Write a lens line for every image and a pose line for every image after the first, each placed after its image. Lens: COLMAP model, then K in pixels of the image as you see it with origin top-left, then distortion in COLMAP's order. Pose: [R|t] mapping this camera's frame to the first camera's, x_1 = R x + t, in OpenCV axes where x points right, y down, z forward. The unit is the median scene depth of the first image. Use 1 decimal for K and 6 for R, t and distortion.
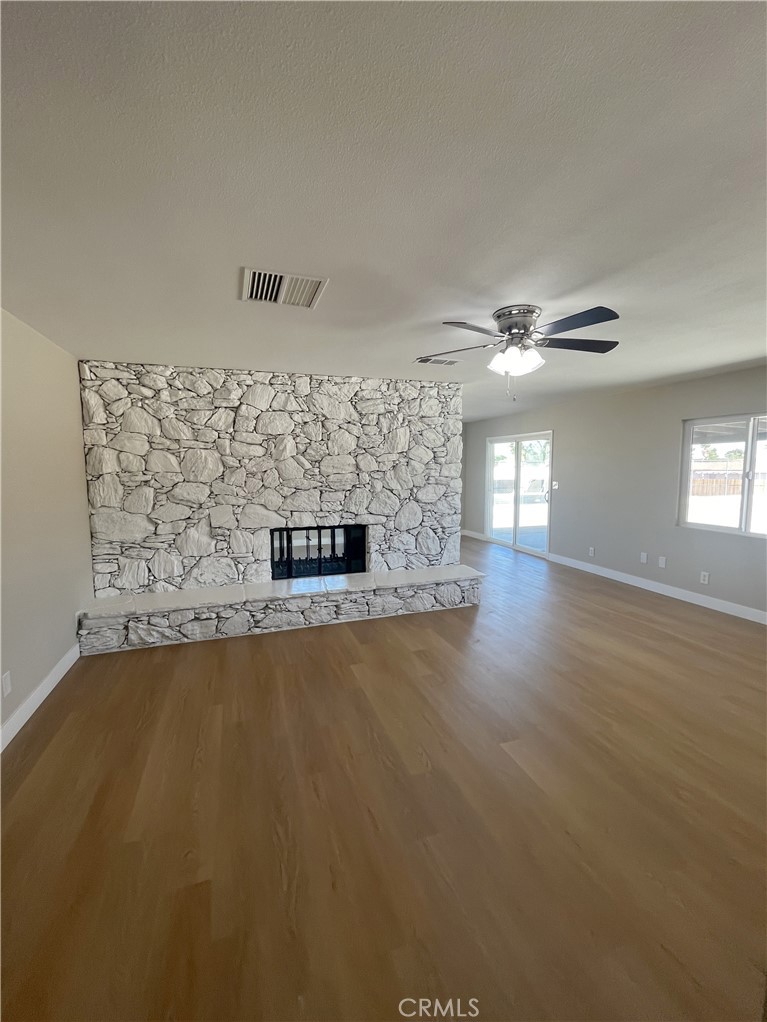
lens RADIAL K [[416.1, 0, 379.7], [0, 416.1, 511.2], [0, 0, 1]] dist [-0.009509, 0.000100]
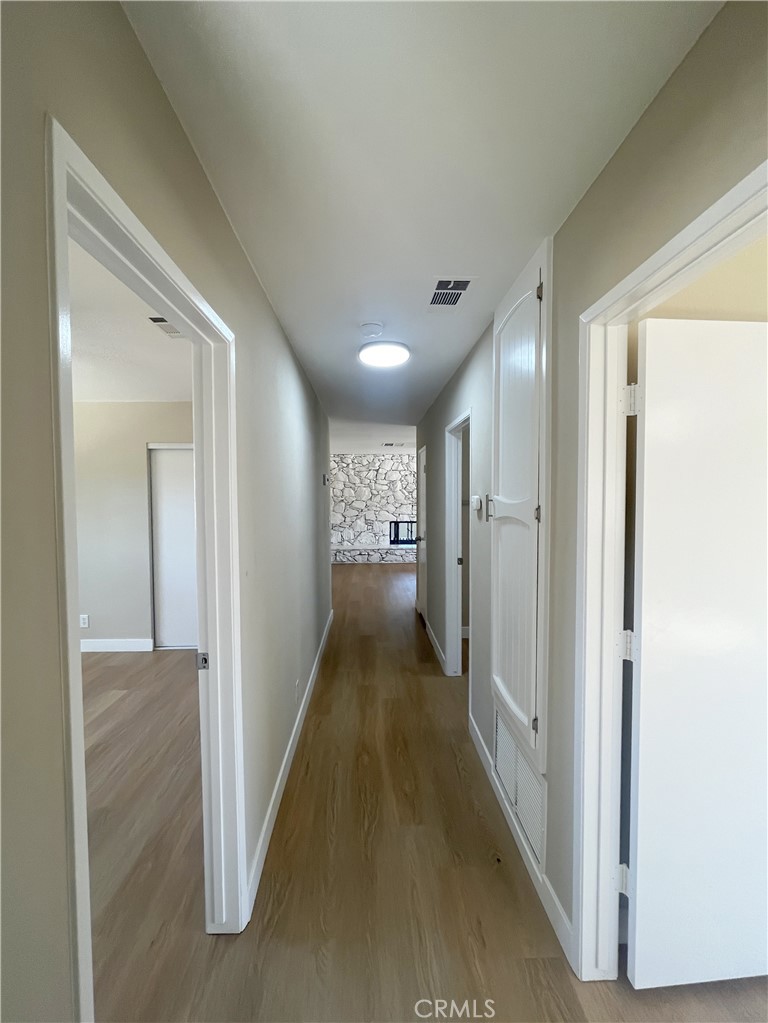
lens RADIAL K [[416.5, 0, 384.4], [0, 416.5, 511.0], [0, 0, 1]] dist [-0.009509, 0.000100]
pose [[0.960374, 0.013186, -0.278402, 0.368486], [-0.030813, 0.997780, -0.059033, 0.129757], [0.277006, 0.065273, 0.958649, -1.286851]]
